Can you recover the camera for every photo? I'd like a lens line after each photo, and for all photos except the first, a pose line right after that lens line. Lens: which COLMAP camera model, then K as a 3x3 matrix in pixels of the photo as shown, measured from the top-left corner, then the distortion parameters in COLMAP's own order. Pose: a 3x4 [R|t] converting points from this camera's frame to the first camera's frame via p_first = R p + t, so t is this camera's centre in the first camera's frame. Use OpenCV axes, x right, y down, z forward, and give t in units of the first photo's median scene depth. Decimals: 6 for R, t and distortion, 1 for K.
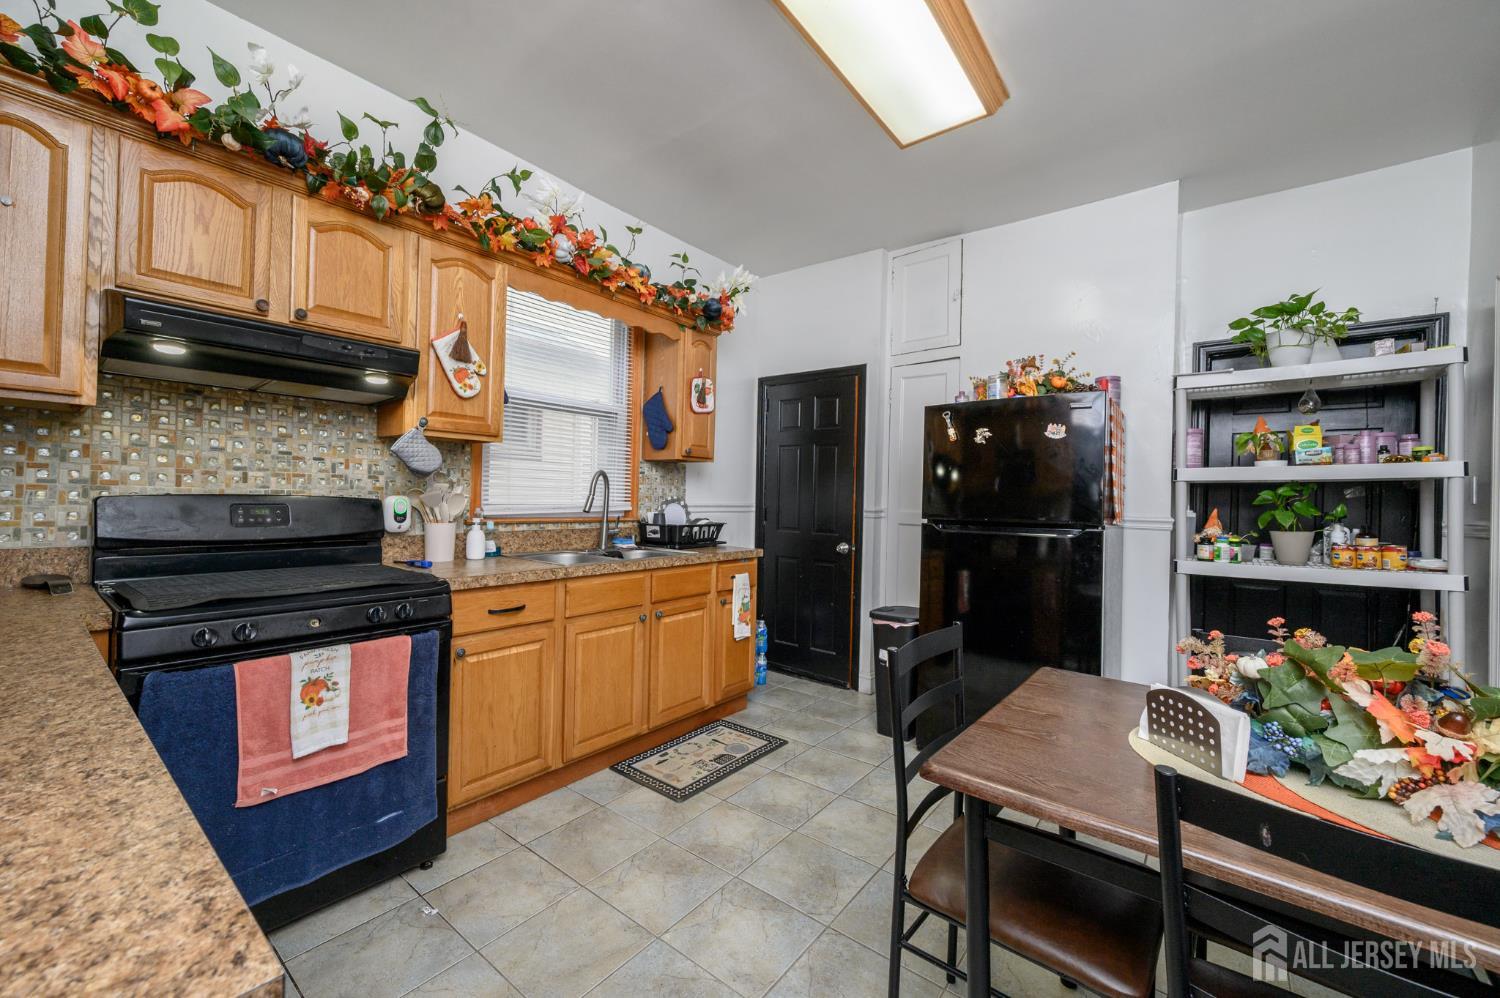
lens RADIAL K [[589.4, 0, 749.8], [0, 589.4, 494.0], [0, 0, 1]] dist [0.000190, -0.000516]
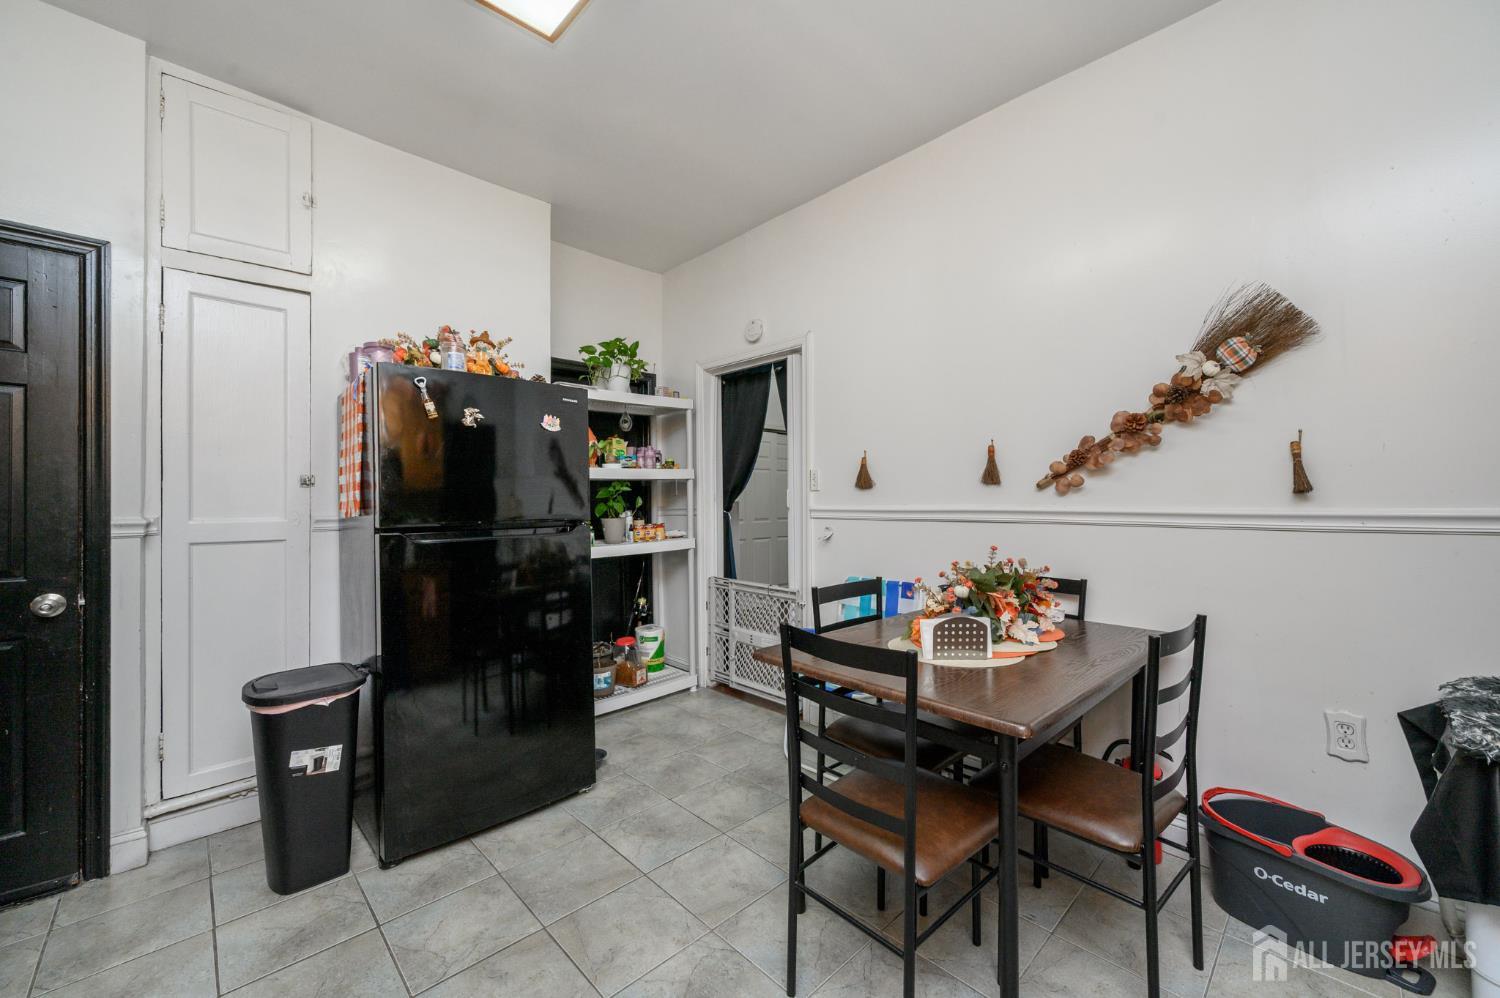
lens RADIAL K [[589.4, 0, 751.1], [0, 589.4, 496.9], [0, 0, 1]] dist [0.000190, -0.000516]
pose [[0.138781, -0.014723, 0.990214, -0.335122], [0.003433, 0.999891, 0.014385, -0.001601], [-0.990317, 0.001403, 0.138816, 0.508048]]
